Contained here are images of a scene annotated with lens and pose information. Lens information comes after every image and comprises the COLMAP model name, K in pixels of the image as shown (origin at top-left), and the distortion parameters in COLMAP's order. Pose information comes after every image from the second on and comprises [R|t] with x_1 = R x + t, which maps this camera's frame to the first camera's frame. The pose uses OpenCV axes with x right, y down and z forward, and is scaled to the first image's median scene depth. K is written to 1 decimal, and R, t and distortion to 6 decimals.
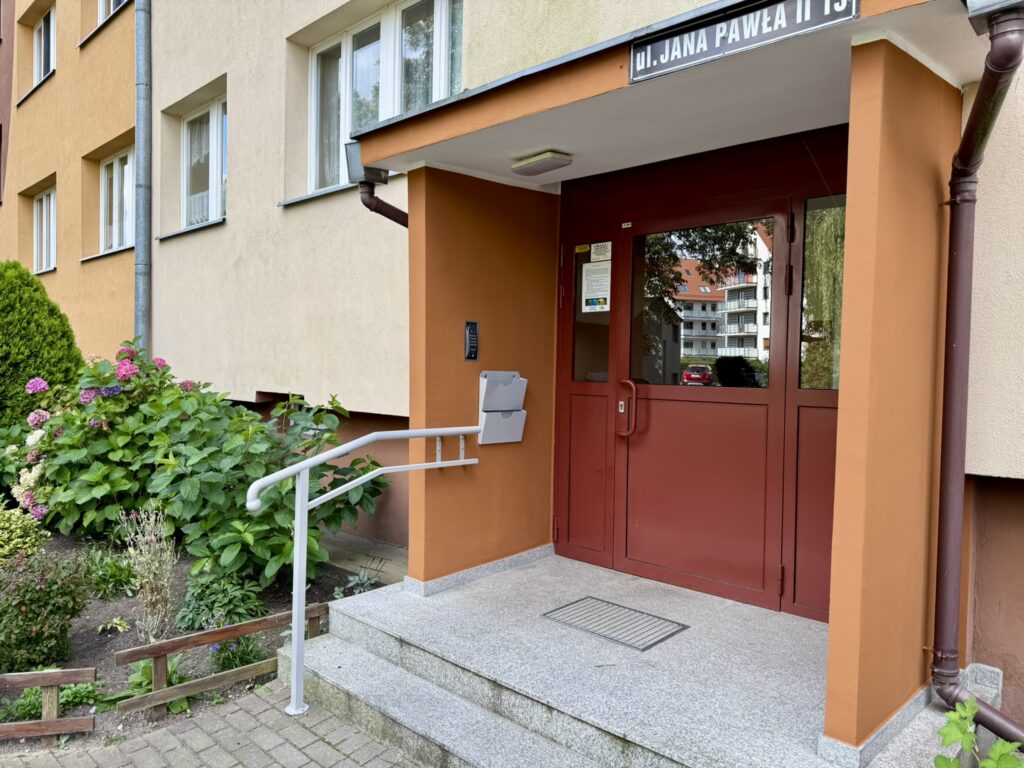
lens RADIAL K [[670.8, 0, 512.0], [0, 670.8, 384.0], [0, 0, 1]] dist [0.028851, 0.002412]
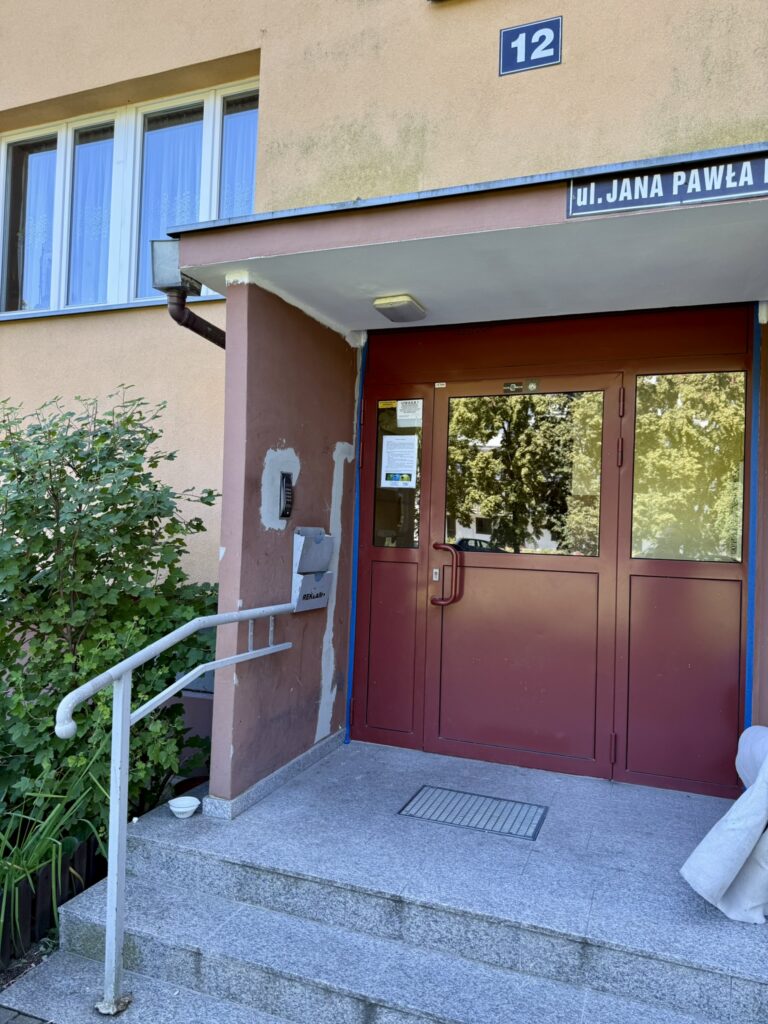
lens RADIAL K [[670.8, 0, 384.0], [0, 670.8, 512.0], [0, 0, 1]] dist [0.028851, 0.002412]
pose [[0.906854, 0.018214, 0.421051, -0.447052], [0.019848, 0.996111, -0.085839, 0.034120], [-0.420977, 0.086201, 0.902966, 0.304413]]
